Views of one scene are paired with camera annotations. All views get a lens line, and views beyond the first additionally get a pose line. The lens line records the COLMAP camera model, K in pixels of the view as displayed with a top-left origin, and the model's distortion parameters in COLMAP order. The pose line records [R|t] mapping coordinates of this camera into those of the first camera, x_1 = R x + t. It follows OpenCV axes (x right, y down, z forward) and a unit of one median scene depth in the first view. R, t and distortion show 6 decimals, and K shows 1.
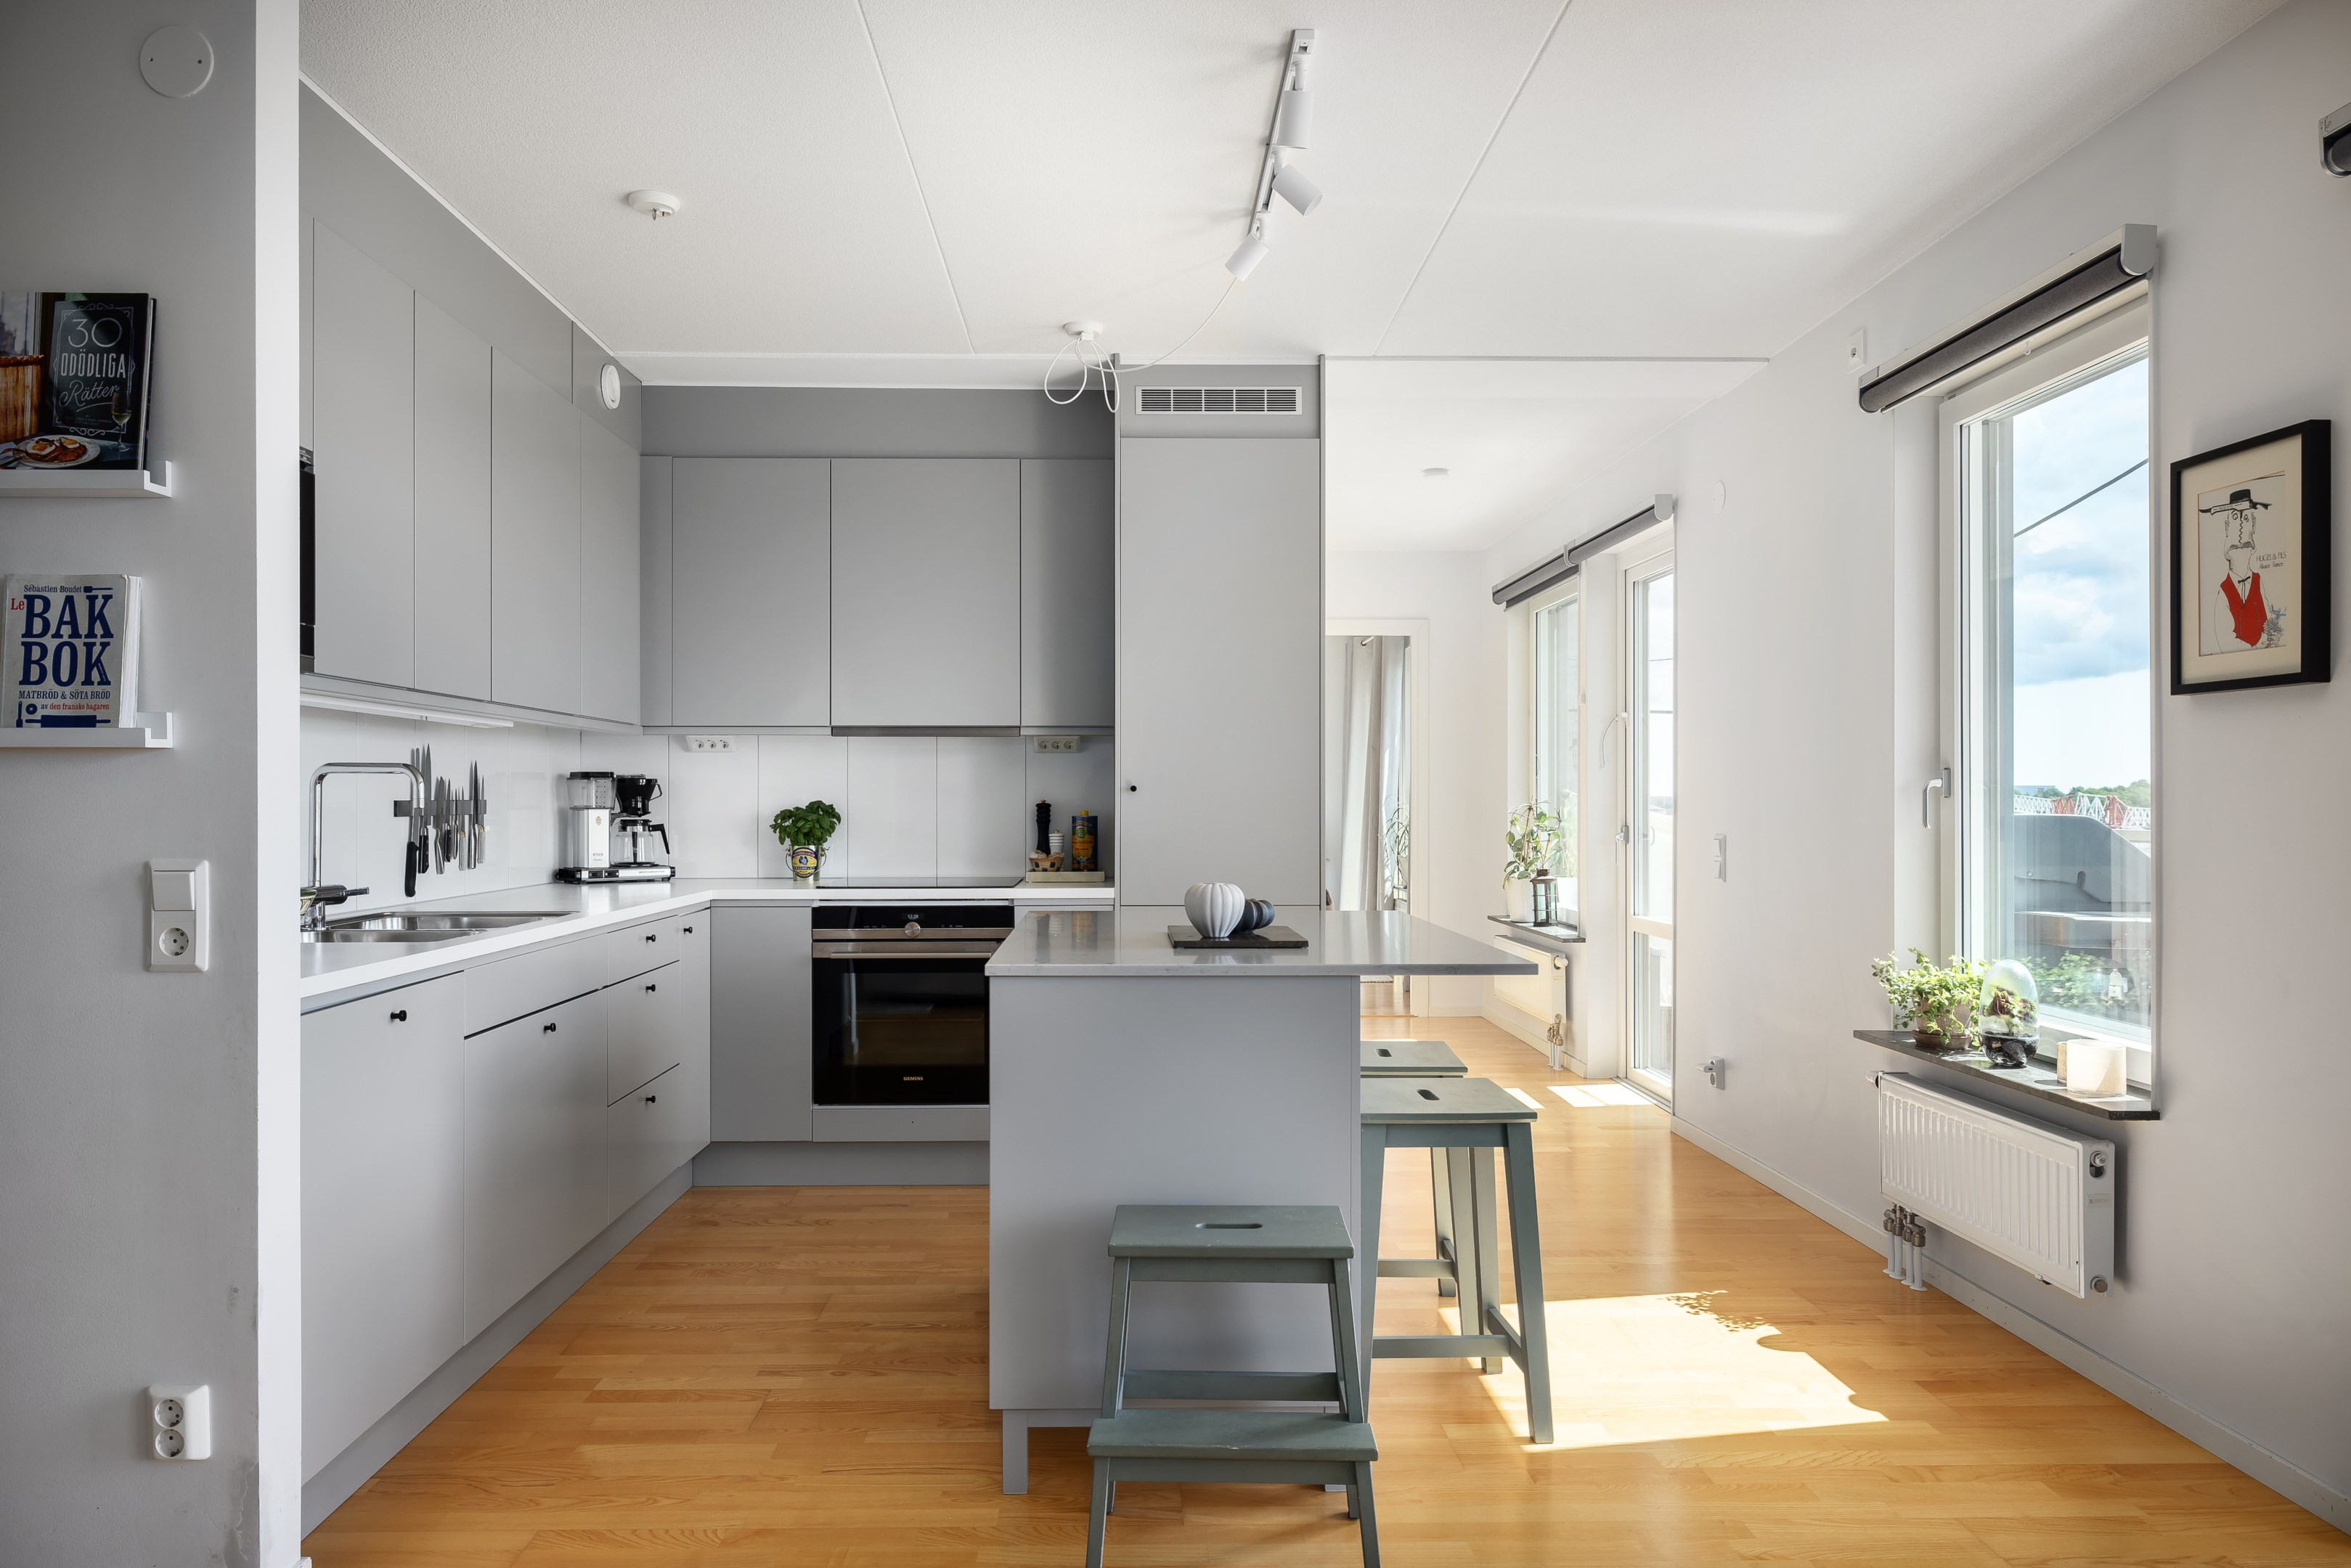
lens RADIAL K [[1524.4, 0, 1136.0], [0, 1524.4, 794.2], [0, 0, 1]] dist [-0.004457, -0.003680]
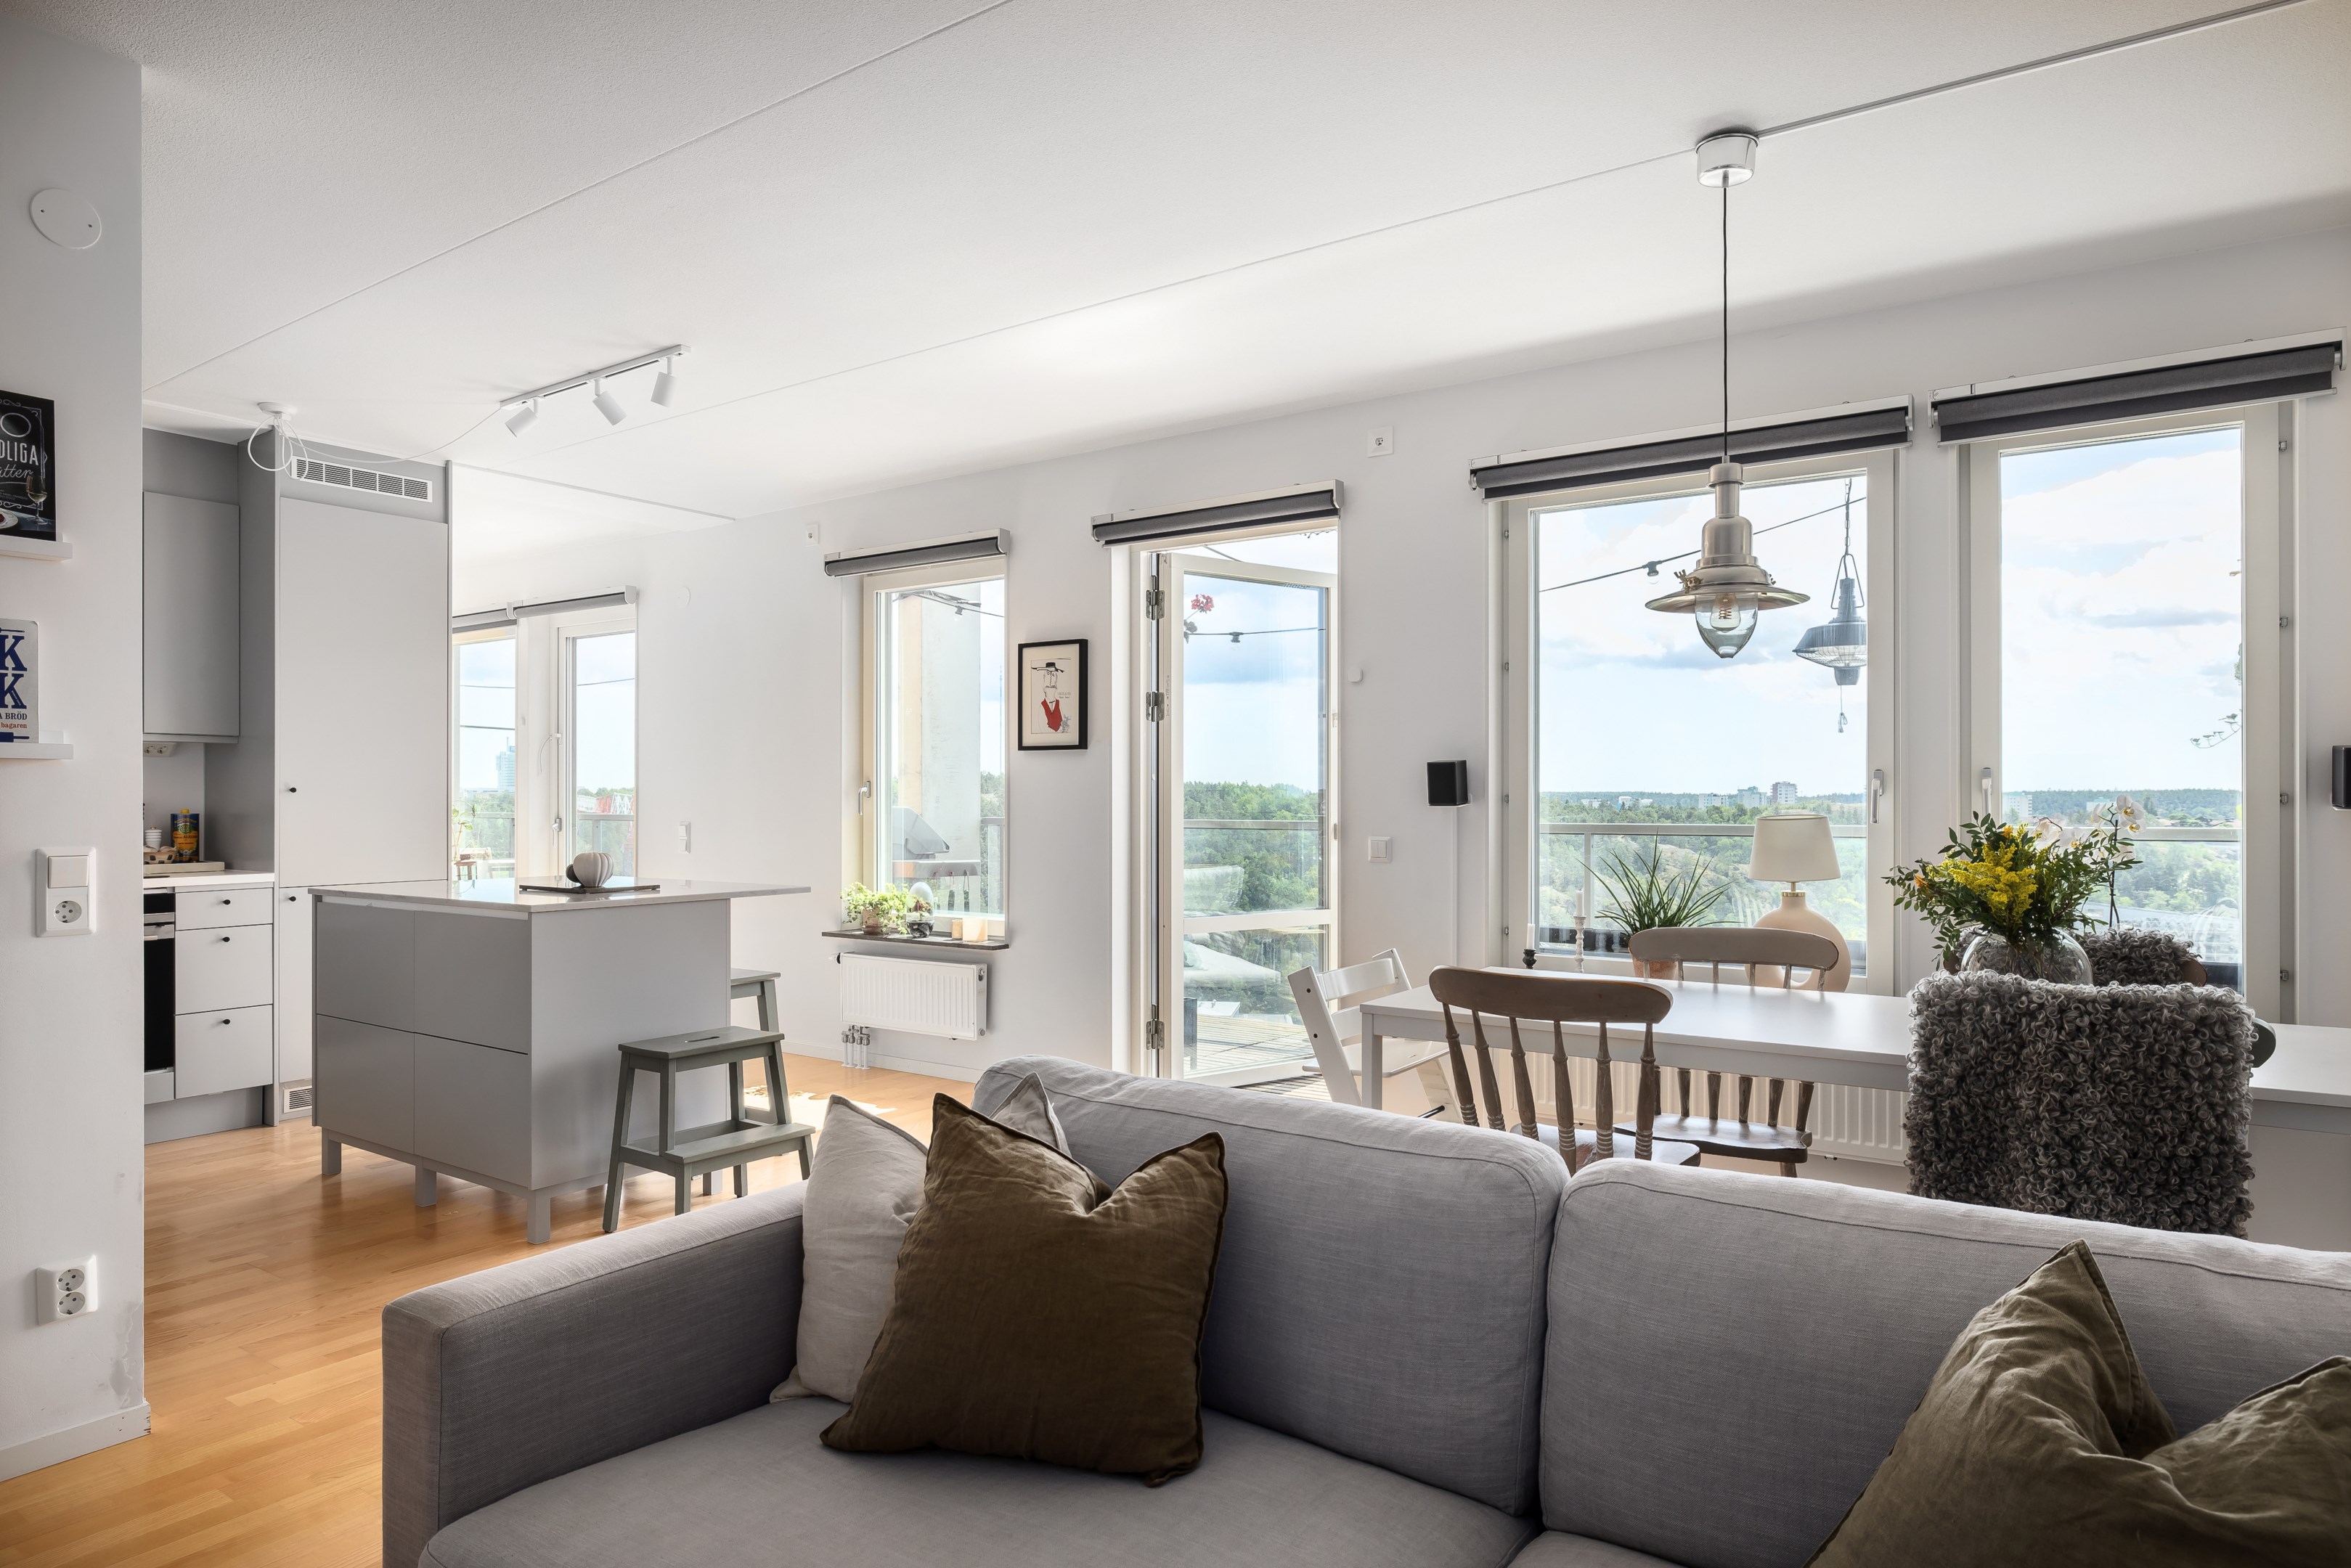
lens RADIAL K [[1386.4, 0, 1170.4], [0, 1386.4, 796.4], [0, 0, 1]] dist [-0.006875, 0.004643]
pose [[0.581735, 0.000728, 0.813378, -0.493787], [-0.002619, 0.999996, 0.000978, -0.001407], [-0.813374, -0.002699, 0.581735, -0.202670]]
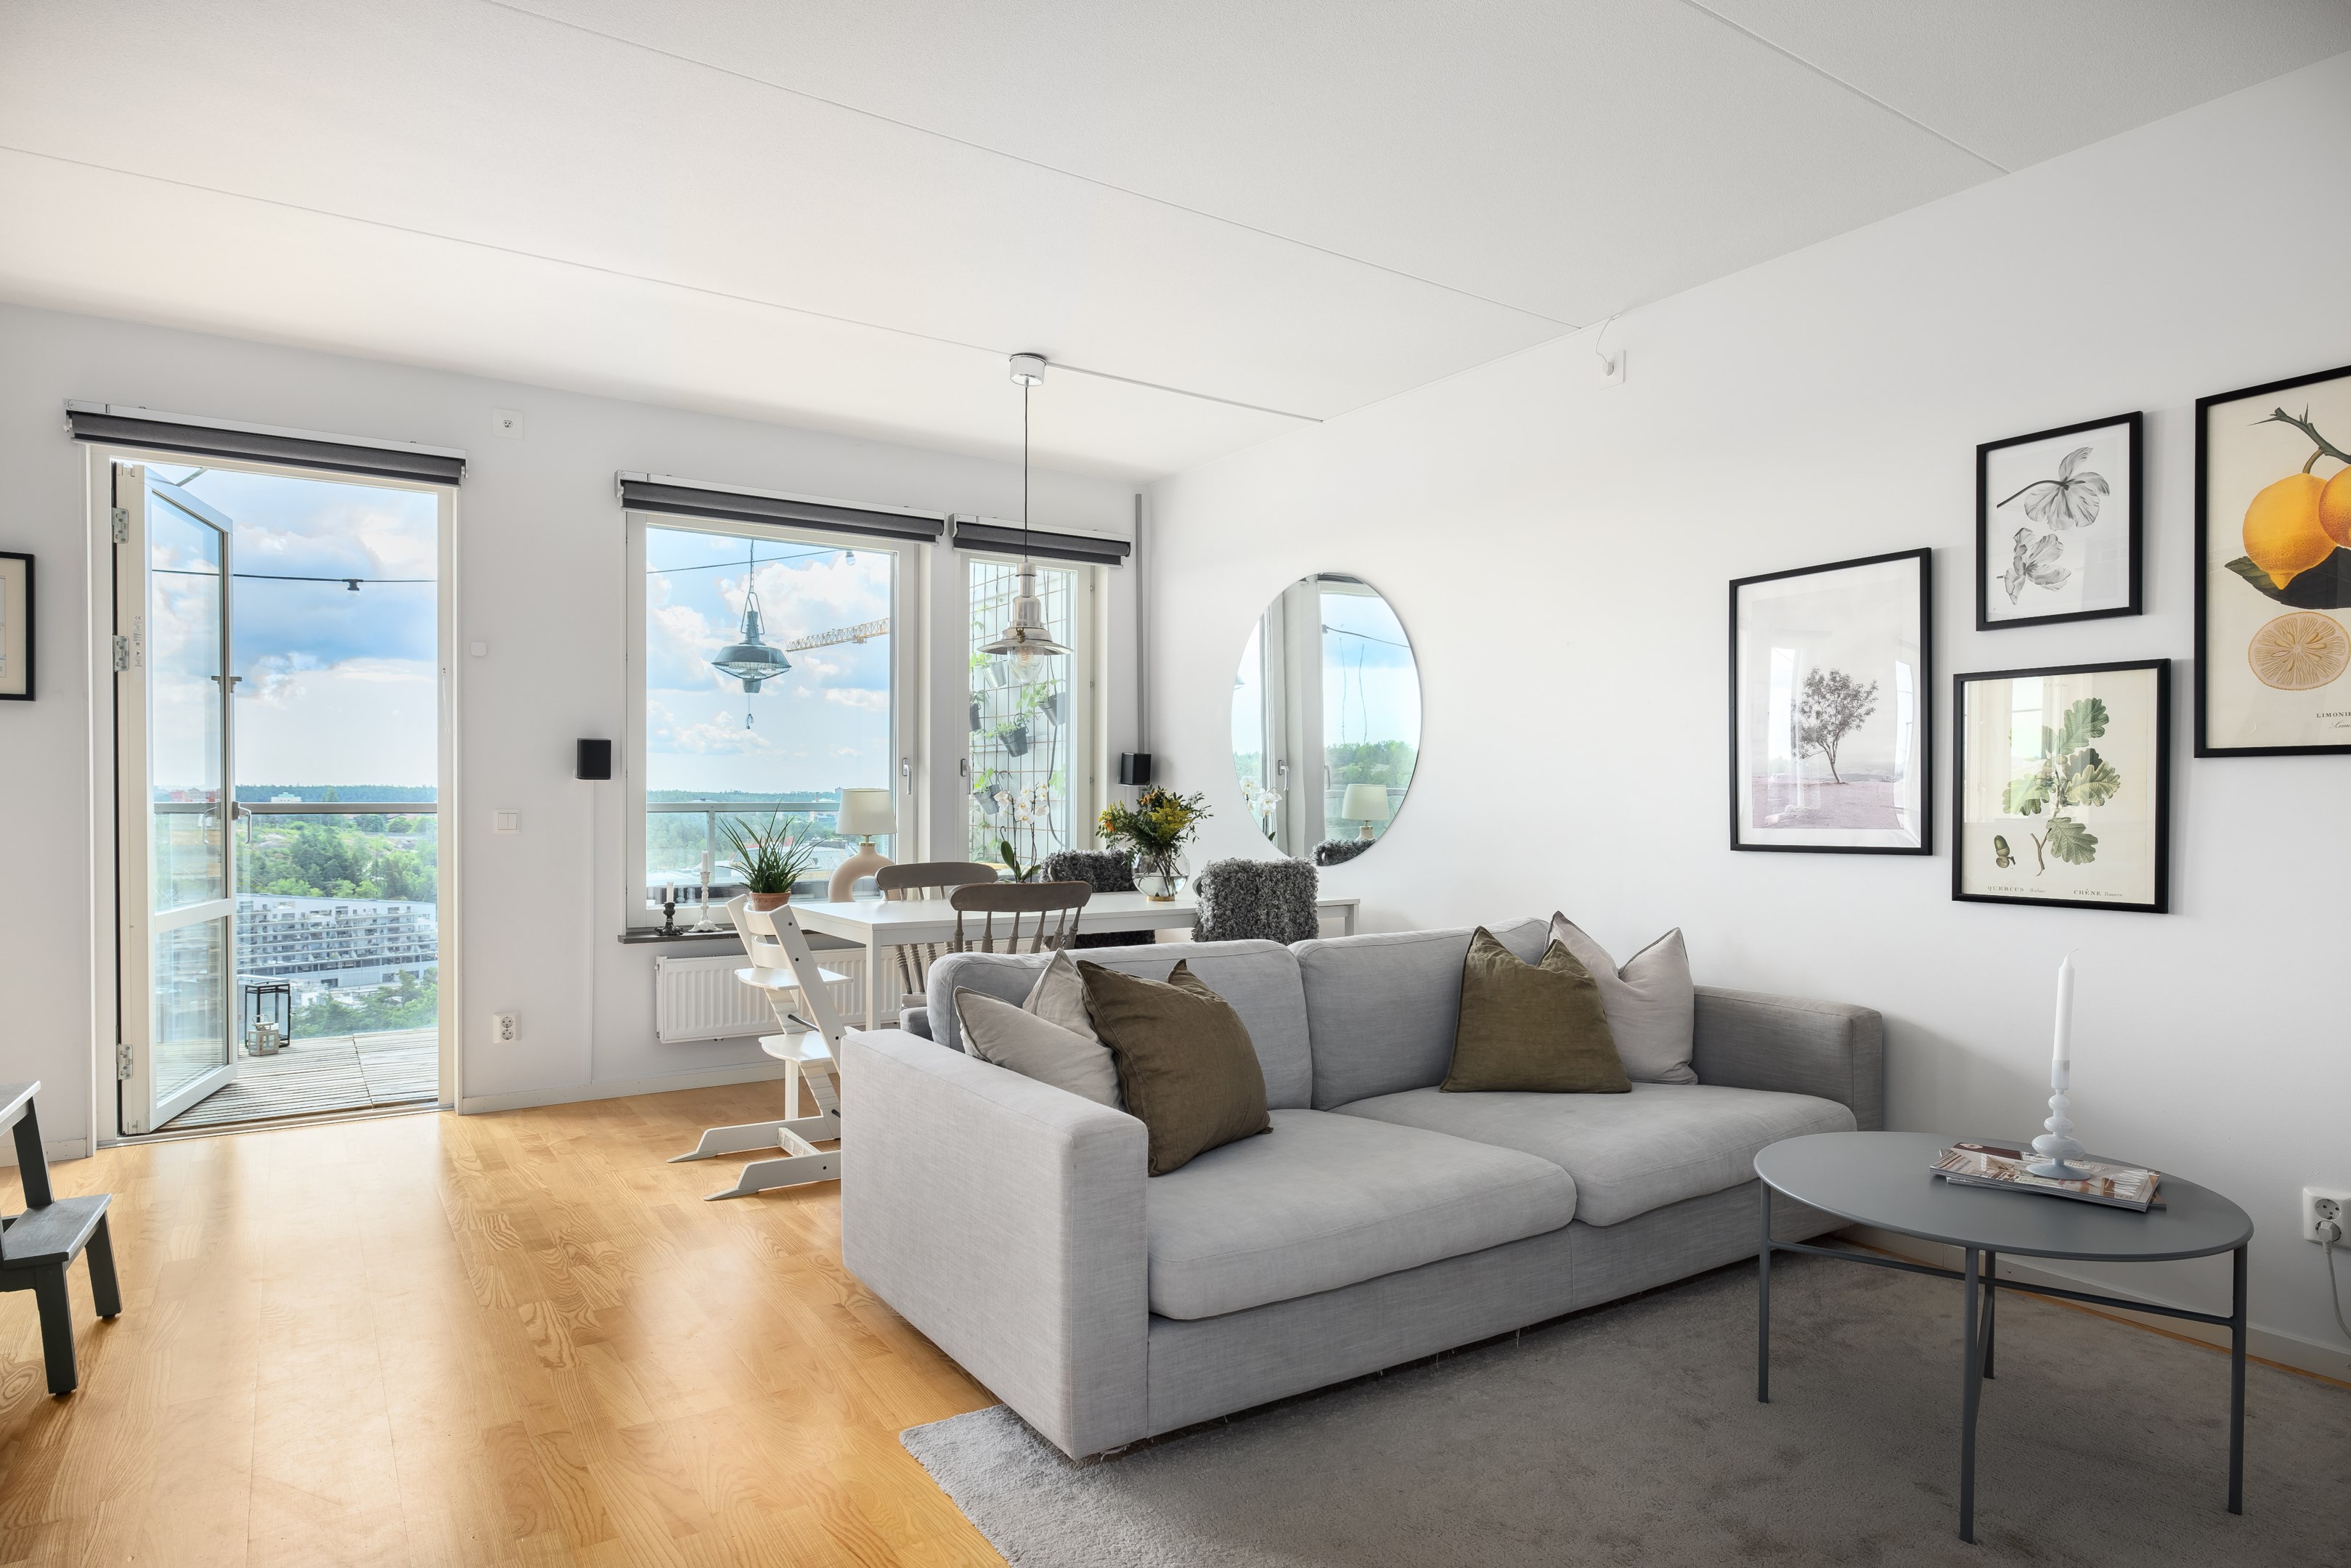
lens RADIAL K [[1331.3, 0, 1187.2], [0, 1331.3, 816.0], [0, 0, 1]] dist [0.007487, -0.005616]
pose [[-0.551030, -0.012900, 0.834386, -0.701879], [-0.006269, 0.999916, 0.011319, 0.019124], [-0.834462, 0.001006, -0.551064, 0.389493]]
